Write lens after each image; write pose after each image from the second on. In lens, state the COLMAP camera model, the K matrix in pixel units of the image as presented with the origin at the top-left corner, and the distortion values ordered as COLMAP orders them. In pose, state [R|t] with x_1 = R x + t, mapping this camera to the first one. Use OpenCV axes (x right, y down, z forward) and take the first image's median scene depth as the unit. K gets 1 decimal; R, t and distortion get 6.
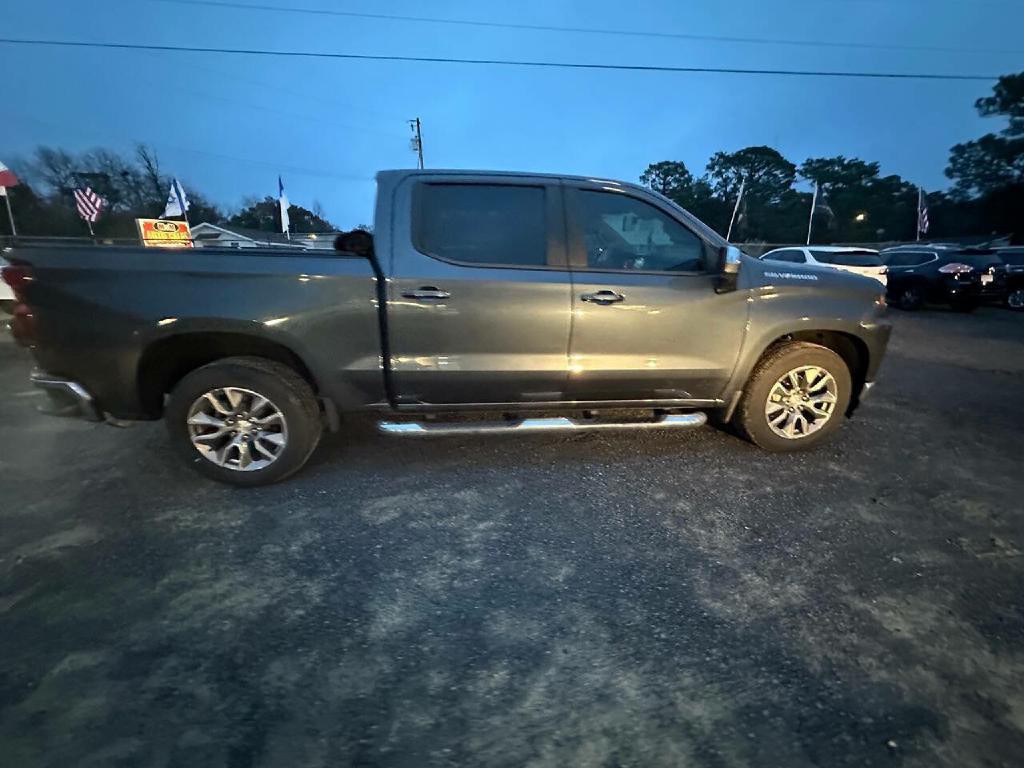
lens RADIAL K [[404.3, 0, 513.6], [0, 404.3, 382.0], [0, 0, 1]] dist [-0.000602, -0.000388]
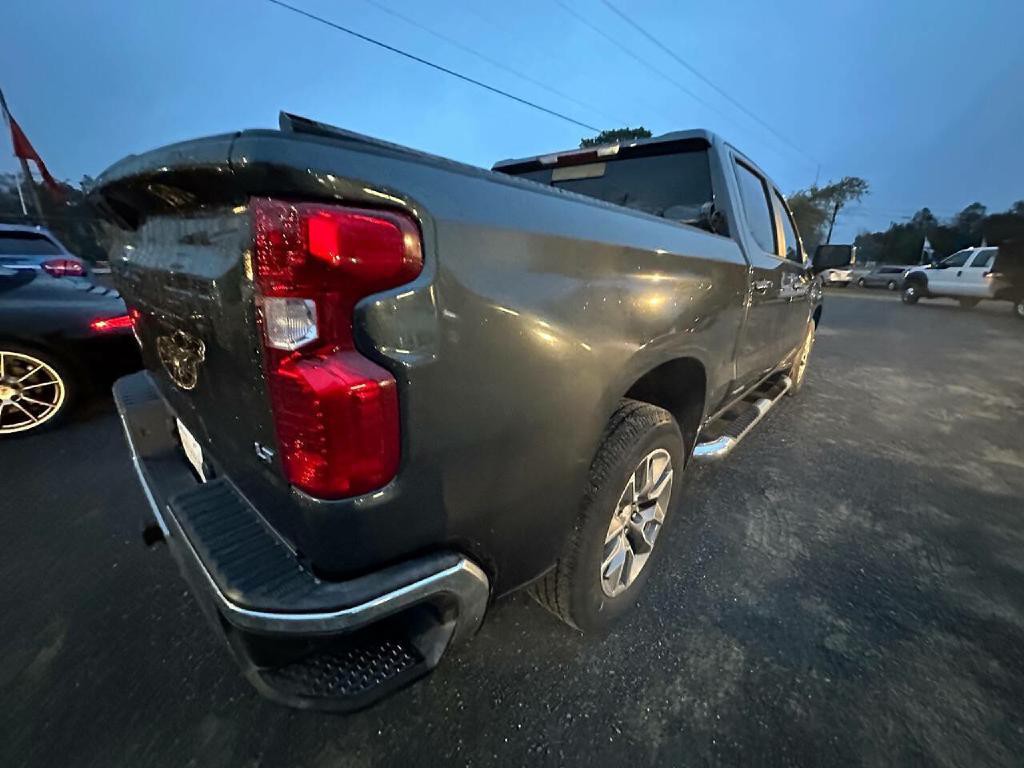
lens RADIAL K [[404.3, 0, 513.6], [0, 404.3, 382.0], [0, 0, 1]] dist [-0.000602, -0.000388]
pose [[0.760535, -0.173783, 0.625609, -1.549006], [0.171208, 0.983092, 0.064953, -0.204130], [-0.626319, 0.057710, 0.777428, 0.855156]]
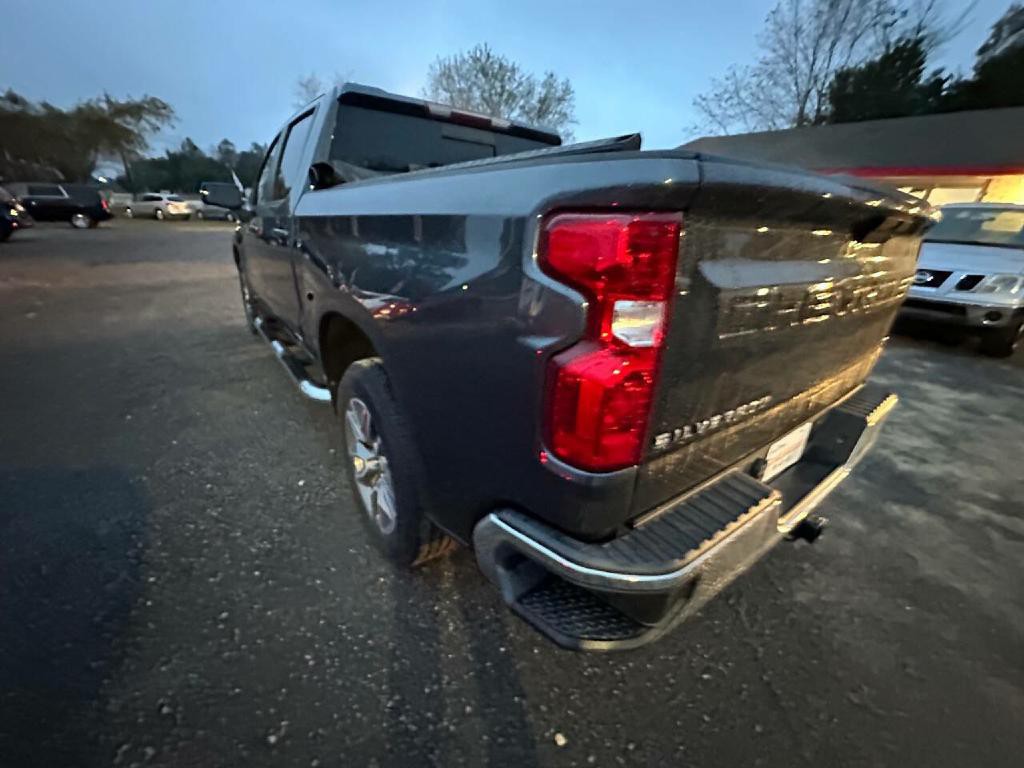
lens RADIAL K [[404.3, 0, 513.6], [0, 404.3, 382.0], [0, 0, 1]] dist [-0.000602, -0.000388]
pose [[-0.495821, -0.357031, 0.791638, -1.815690], [0.217859, 0.831291, 0.511364, -0.696589], [-0.840654, 0.426010, -0.334389, 2.272353]]
